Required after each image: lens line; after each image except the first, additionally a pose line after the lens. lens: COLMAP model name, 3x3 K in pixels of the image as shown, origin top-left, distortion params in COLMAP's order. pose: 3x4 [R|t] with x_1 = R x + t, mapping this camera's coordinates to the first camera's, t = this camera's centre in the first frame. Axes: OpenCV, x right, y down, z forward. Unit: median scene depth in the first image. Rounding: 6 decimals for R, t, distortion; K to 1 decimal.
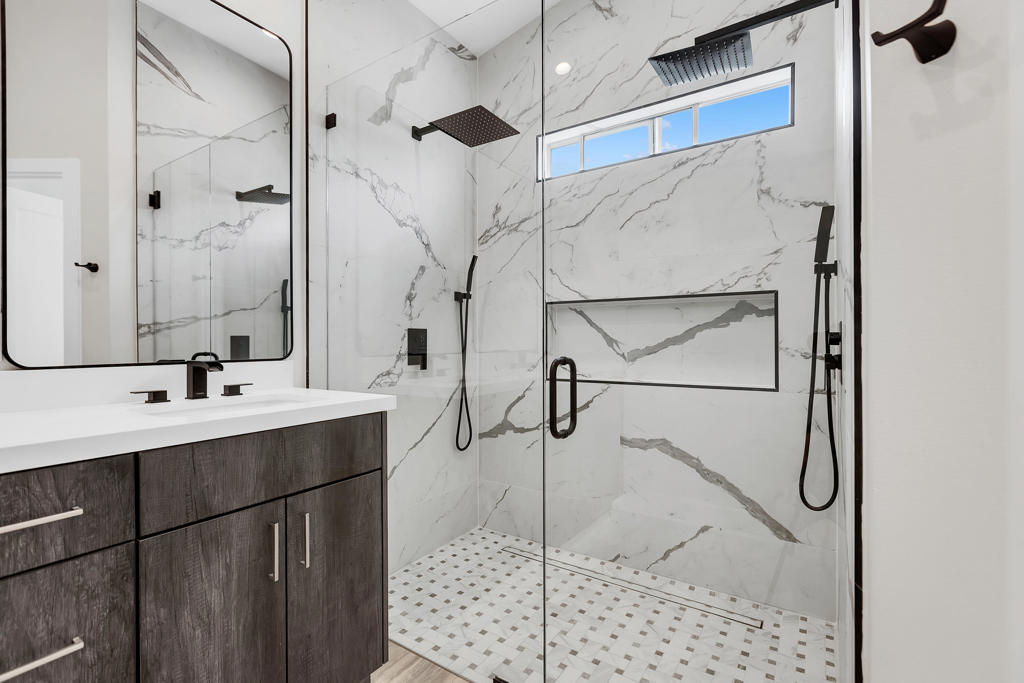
lens RADIAL K [[463.9, 0, 512.3], [0, 463.9, 339.3], [0, 0, 1]] dist [0.000751, -0.000437]
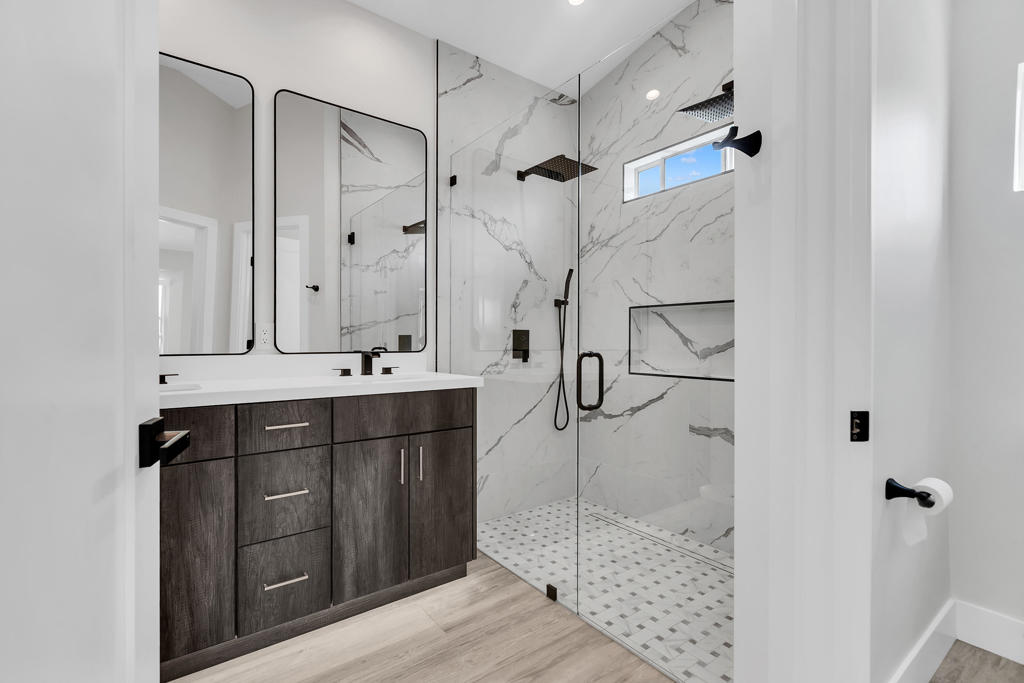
lens RADIAL K [[463.9, 0, 512.3], [0, 463.9, 339.3], [0, 0, 1]] dist [0.000751, -0.000437]
pose [[0.943749, 0.004897, -0.330625, 0.200742], [-0.004411, 0.999988, 0.002220, 0.000196], [0.330632, -0.000637, 0.943759, -0.213004]]
